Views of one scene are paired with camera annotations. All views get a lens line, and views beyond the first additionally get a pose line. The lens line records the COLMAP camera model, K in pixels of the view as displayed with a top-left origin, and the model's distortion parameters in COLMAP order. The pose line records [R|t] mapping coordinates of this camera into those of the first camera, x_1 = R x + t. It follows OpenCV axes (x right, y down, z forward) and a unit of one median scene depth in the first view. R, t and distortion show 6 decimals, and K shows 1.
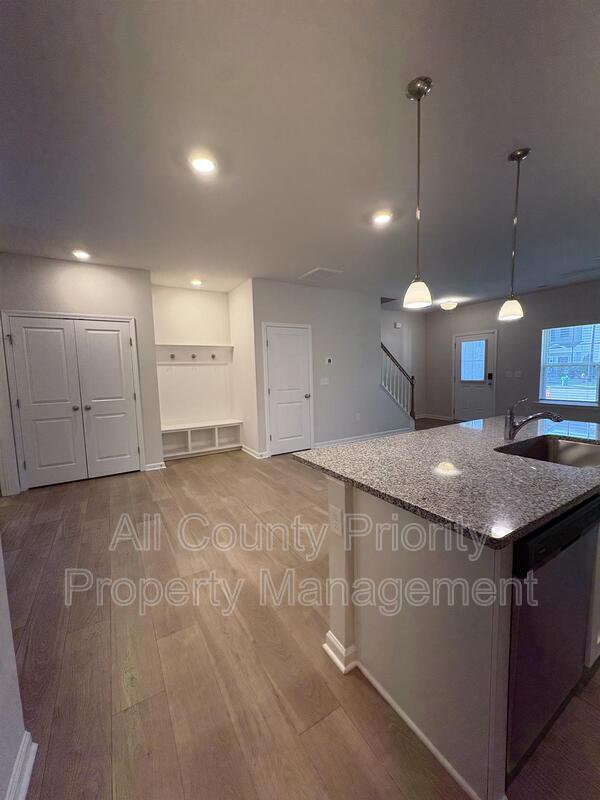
lens RADIAL K [[318.0, 0, 301.0], [0, 318.0, 400.3], [0, 0, 1]] dist [0.001448, 0.000142]
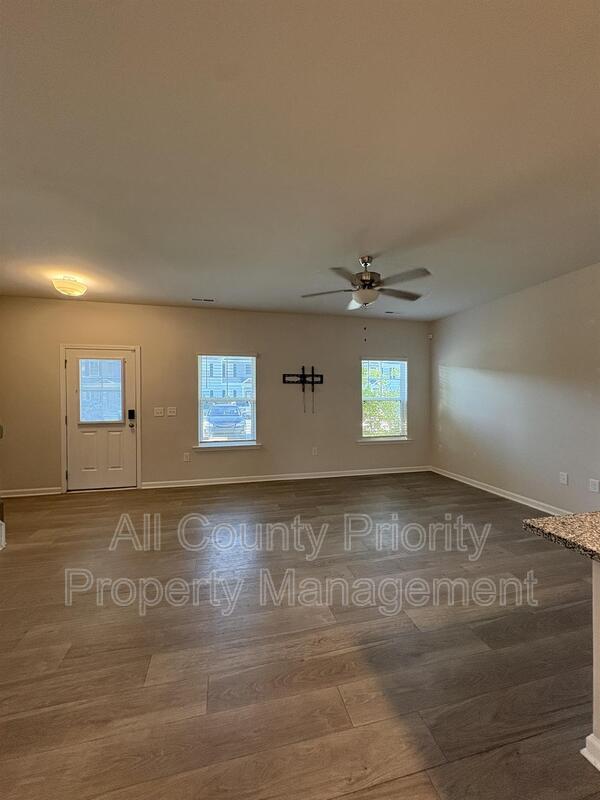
lens RADIAL K [[318.0, 0, 304.0], [0, 318.0, 400.5], [0, 0, 1]] dist [0.001448, 0.000142]
pose [[0.309606, 0.012366, 0.950784, 0.067820], [0.081694, 0.995872, -0.039554, -0.048241], [-0.947349, 0.089920, 0.307318, 0.442995]]
